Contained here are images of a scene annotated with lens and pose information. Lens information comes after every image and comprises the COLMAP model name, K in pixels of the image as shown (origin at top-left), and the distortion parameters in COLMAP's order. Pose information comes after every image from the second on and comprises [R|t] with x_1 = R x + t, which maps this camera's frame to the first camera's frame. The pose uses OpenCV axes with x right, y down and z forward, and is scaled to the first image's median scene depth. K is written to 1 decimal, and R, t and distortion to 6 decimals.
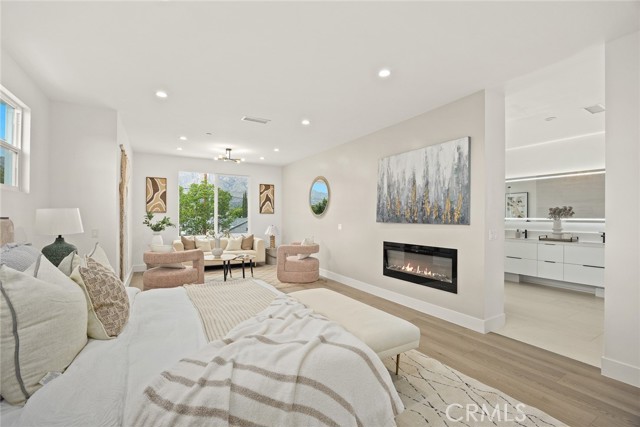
lens RADIAL K [[286.9, 0, 320.0], [0, 286.9, 213.5], [0, 0, 1]] dist [0.001463, 0.000313]
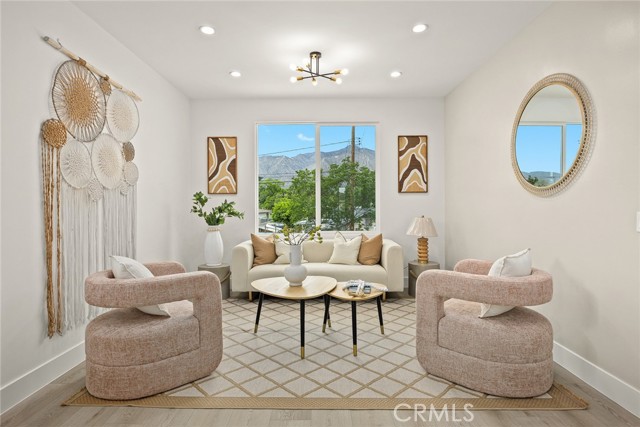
lens RADIAL K [[326.1, 0, 320.0], [0, 326.1, 213.5], [0, 0, 1]] dist [0.000598, 0.000220]
pose [[0.856461, -0.001048, -0.516211, -0.034542], [0.015075, 0.999622, 0.022981, 0.024710], [0.515992, -0.027464, 0.856153, 0.510420]]
